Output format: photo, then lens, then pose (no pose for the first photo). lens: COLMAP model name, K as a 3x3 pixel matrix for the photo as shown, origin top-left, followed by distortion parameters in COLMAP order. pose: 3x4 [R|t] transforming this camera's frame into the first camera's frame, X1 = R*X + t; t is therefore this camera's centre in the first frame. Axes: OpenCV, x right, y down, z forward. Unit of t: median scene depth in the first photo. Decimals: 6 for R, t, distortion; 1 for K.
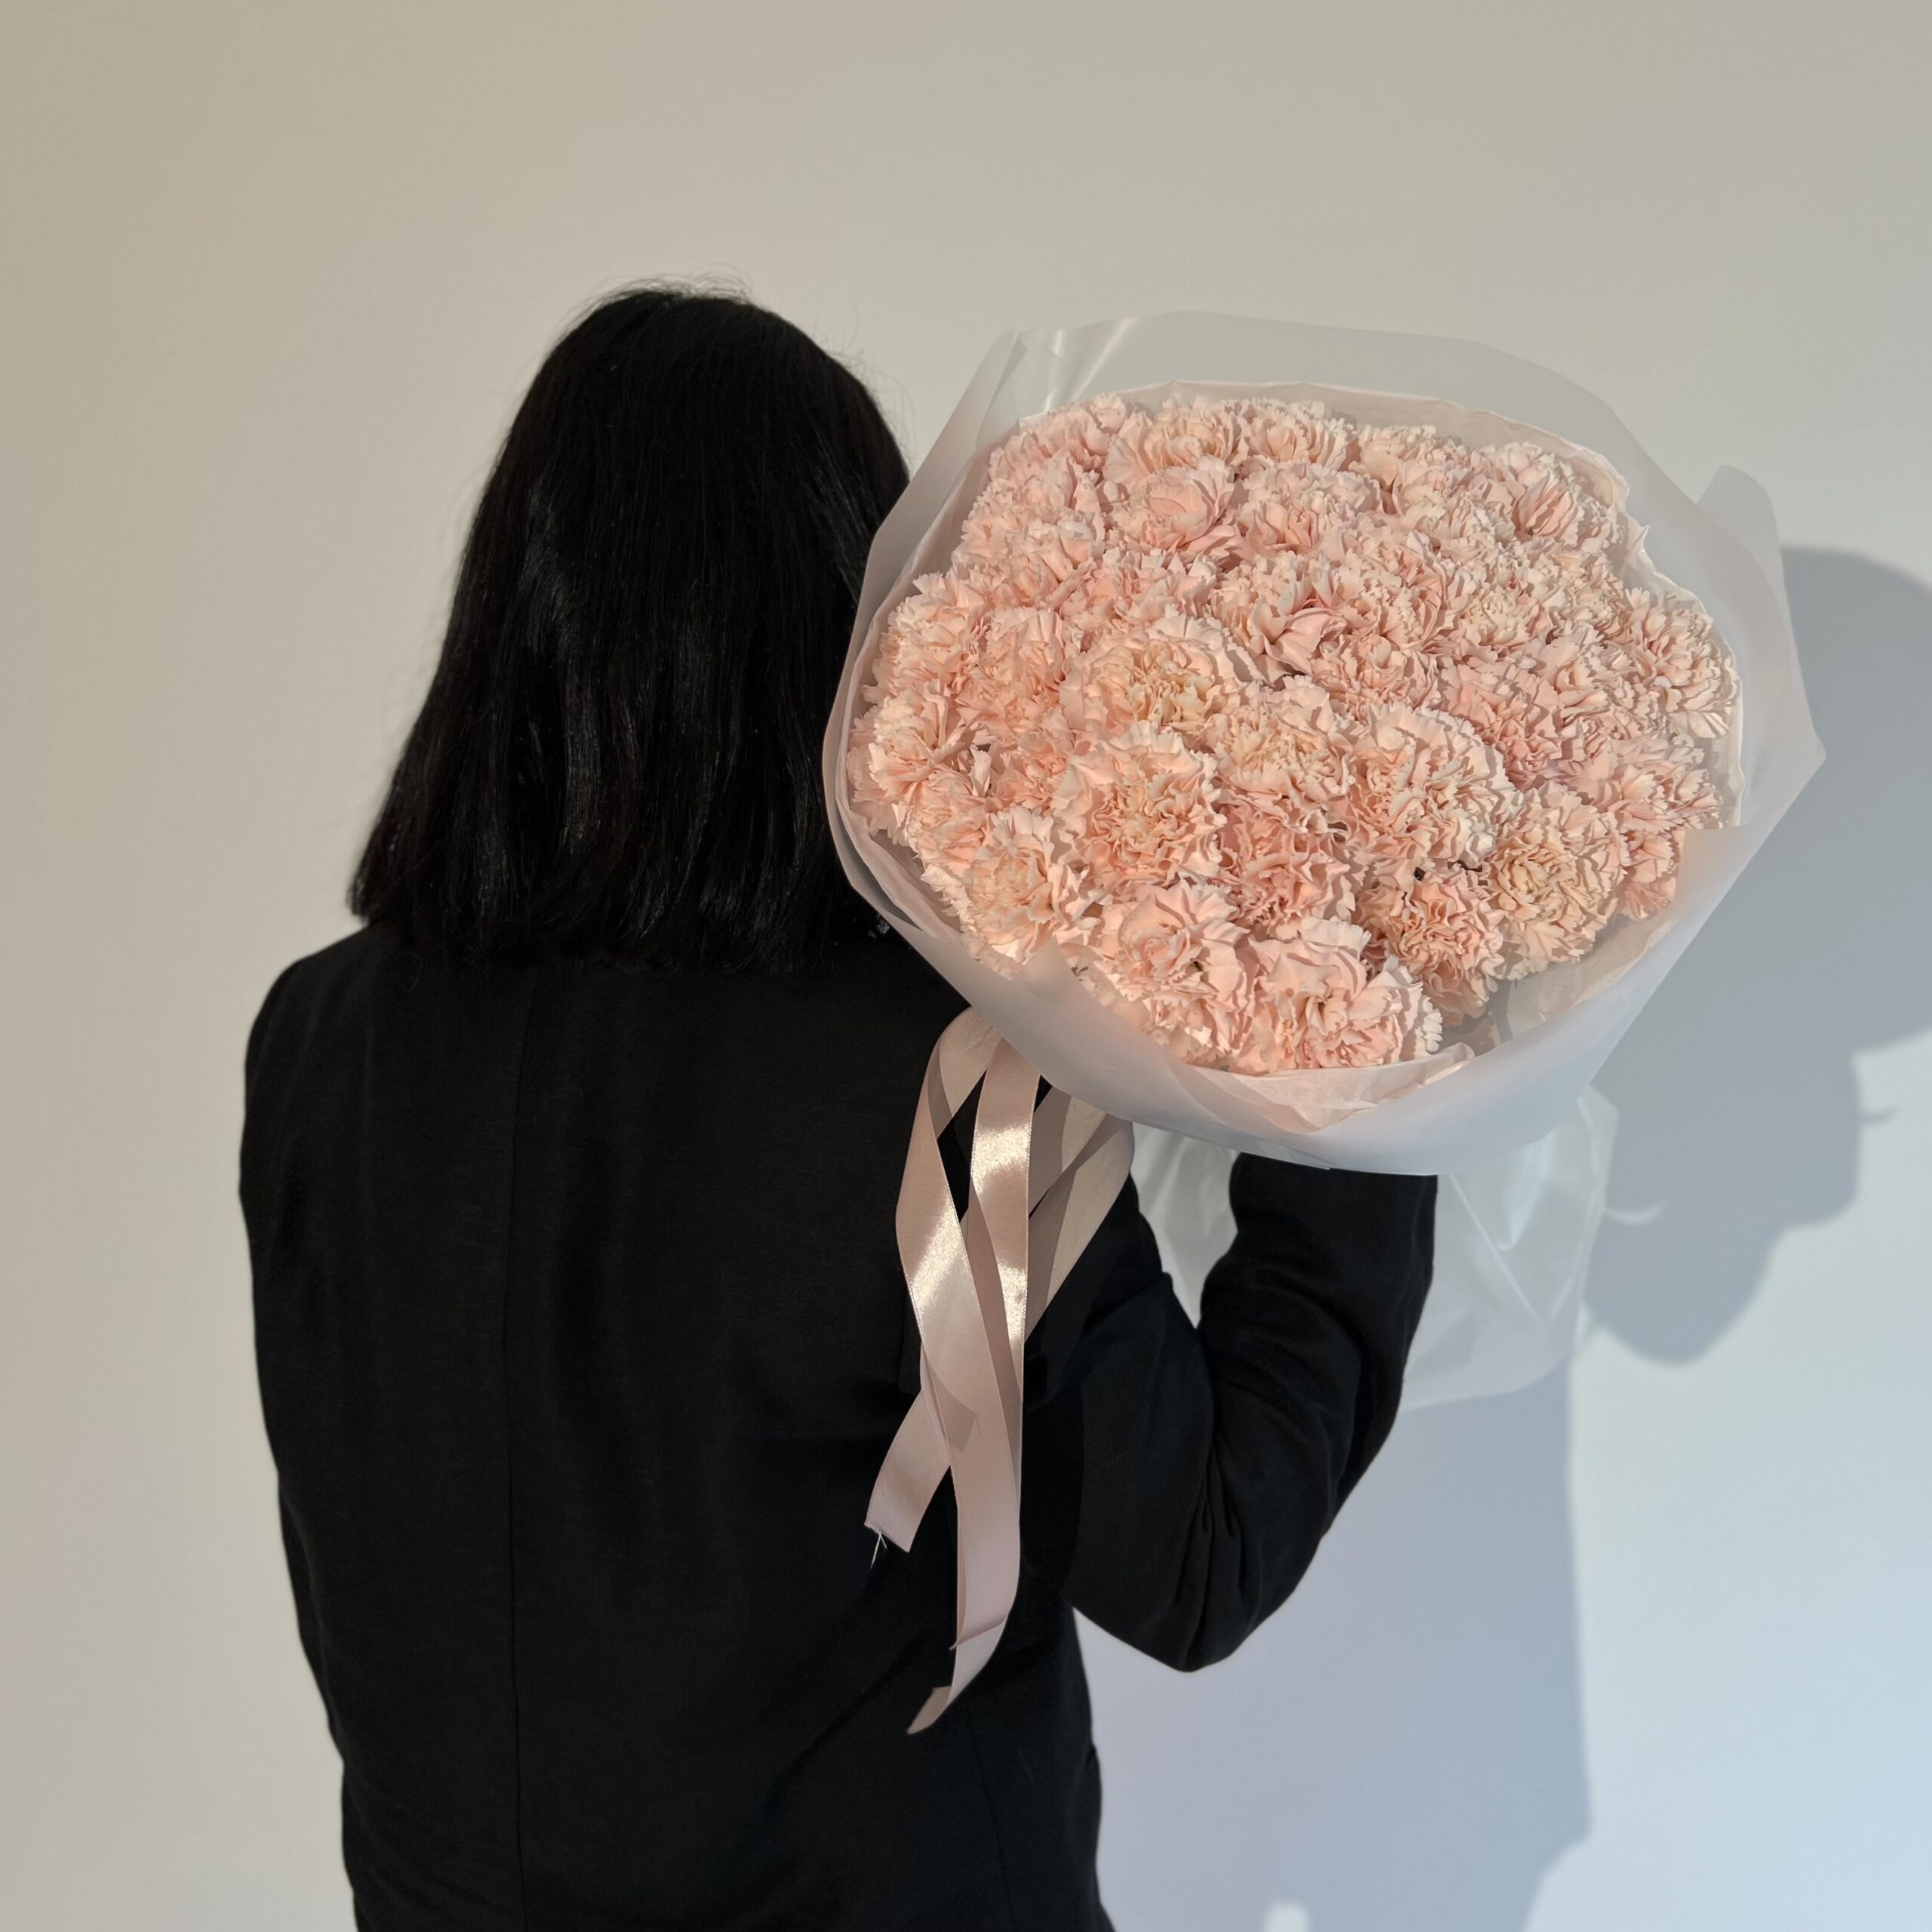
lens RADIAL K [[2009.1, 0, 966.0], [0, 2009.1, 966.0], [0, 0, 1]] dist [0.111555, -0.011121]
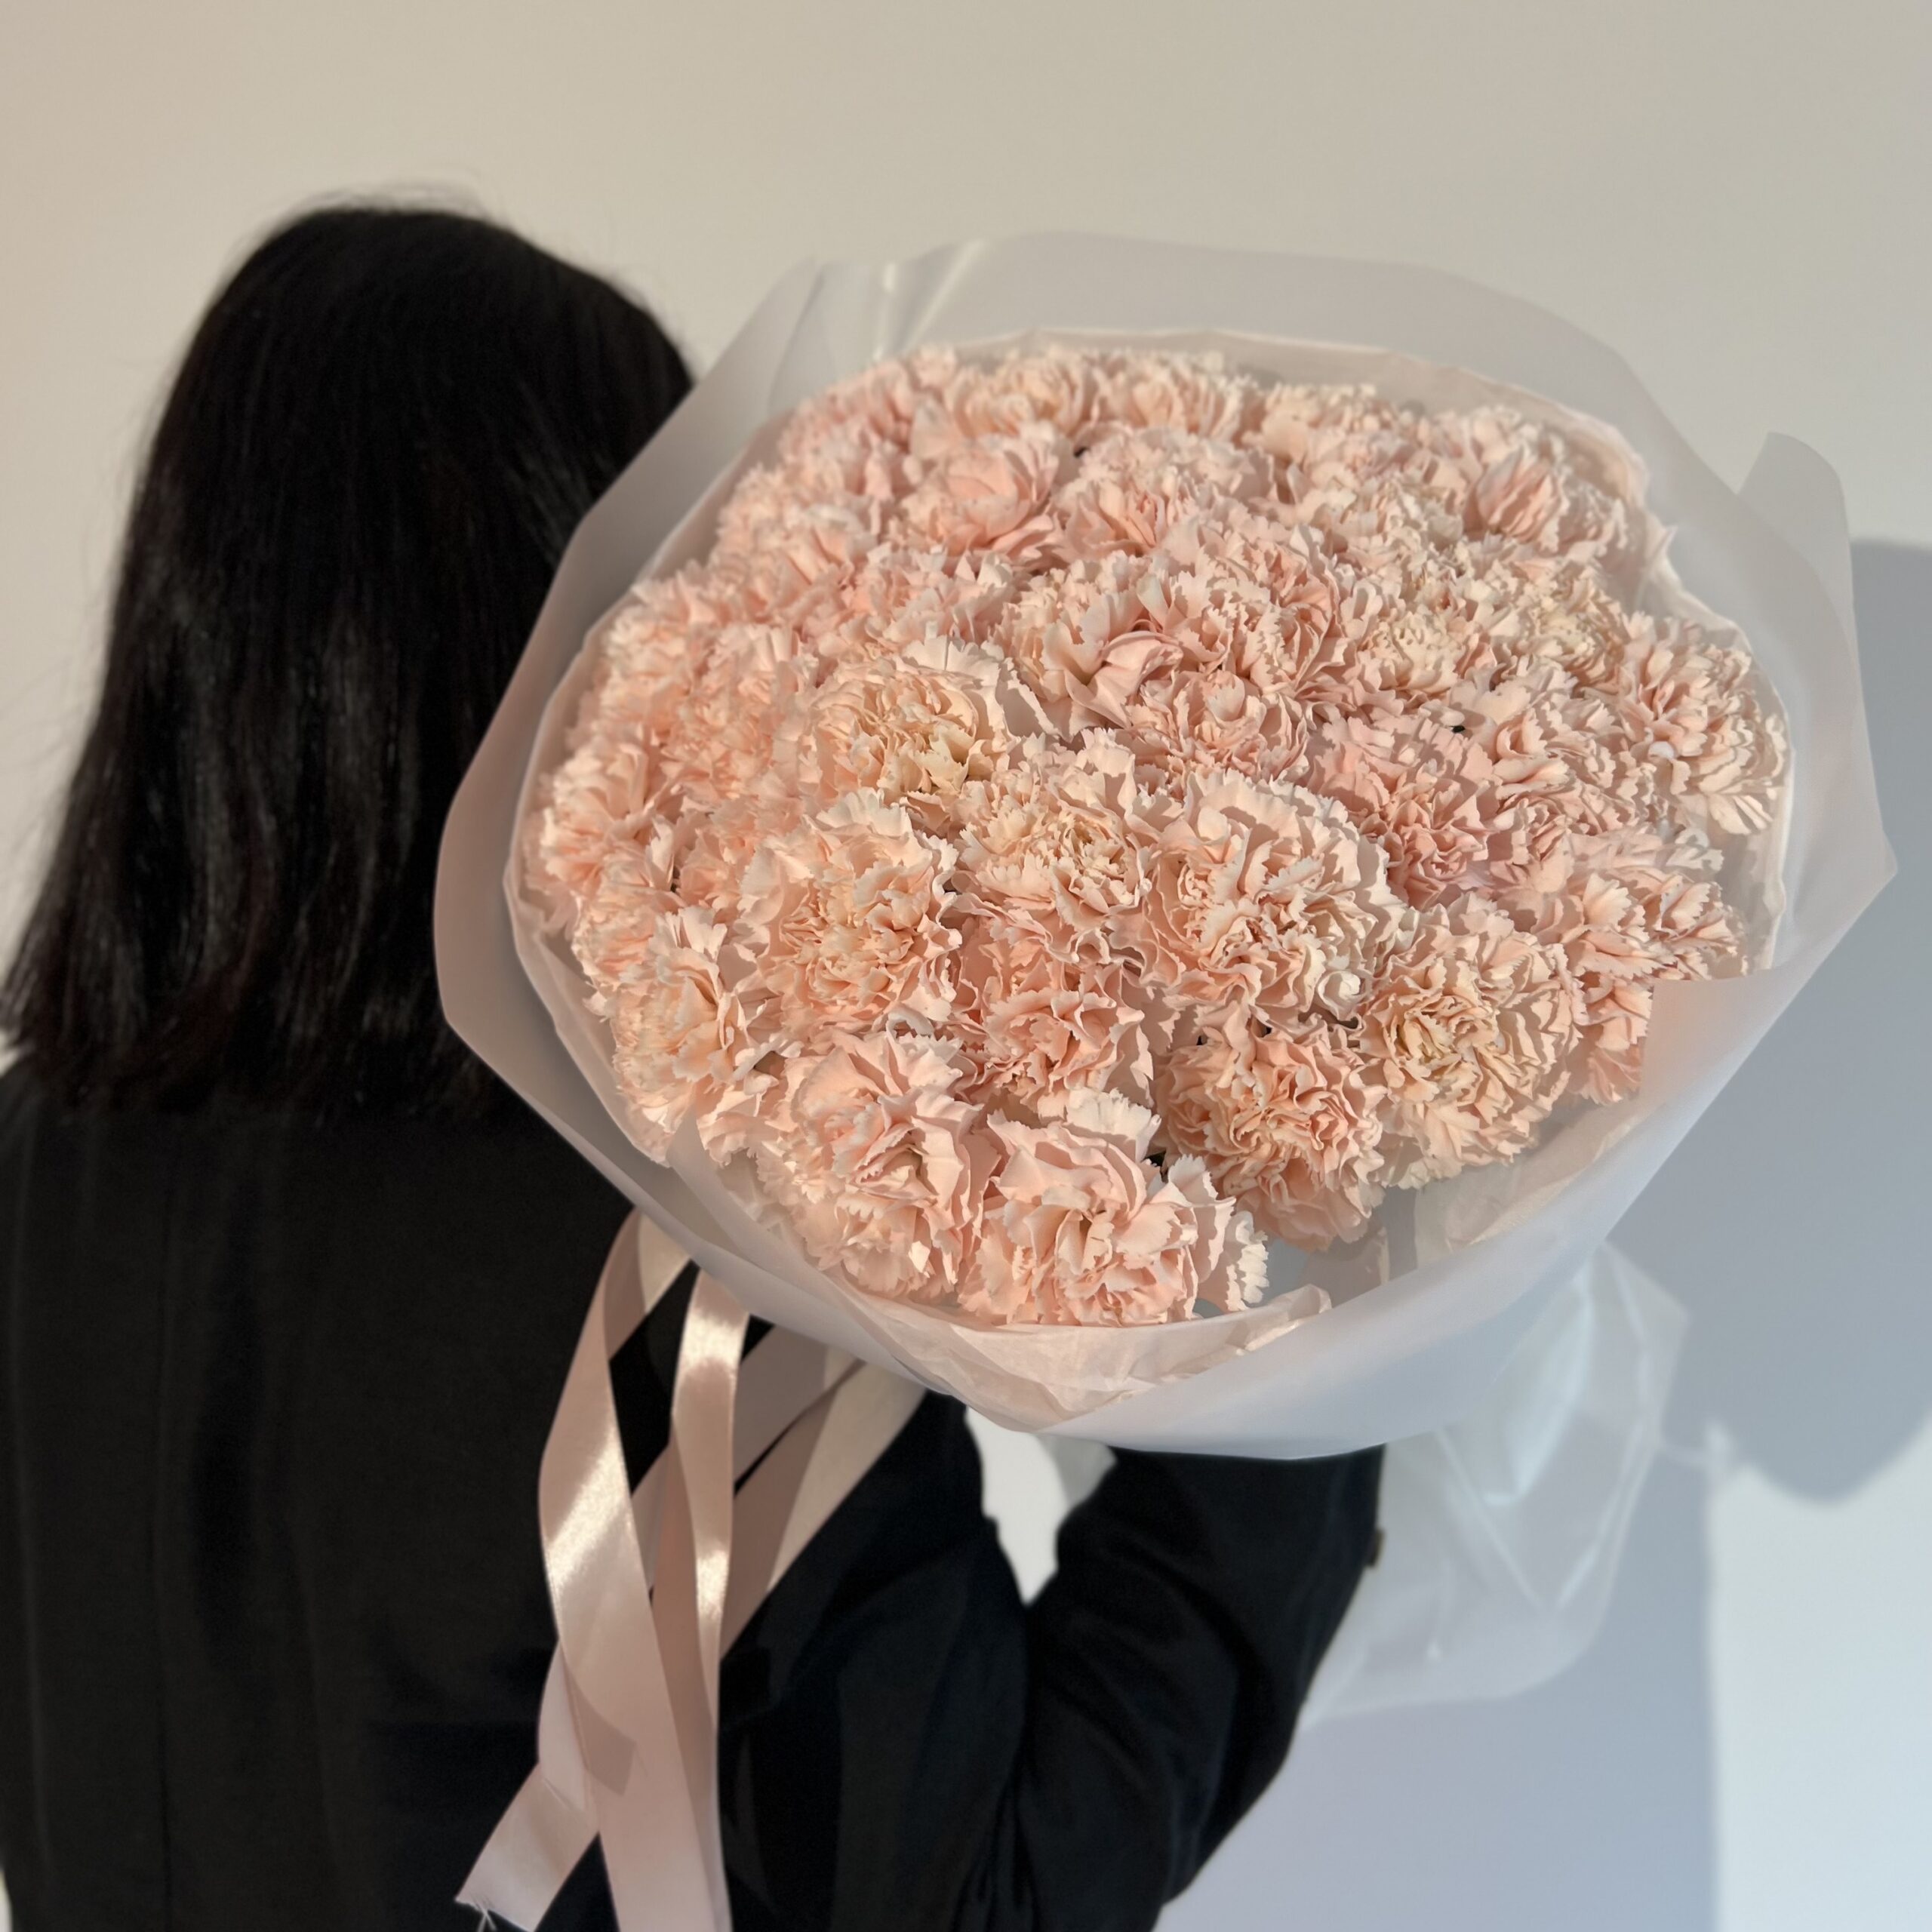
lens RADIAL K [[2009.1, 0, 966.0], [0, 2009.1, 966.0], [0, 0, 1]] dist [0.111555, -0.011121]
pose [[0.993839, 0.032760, -0.105878, 0.192410], [-0.035119, 0.999173, -0.020491, -0.047382], [0.105119, 0.024083, 0.994168, 0.317254]]
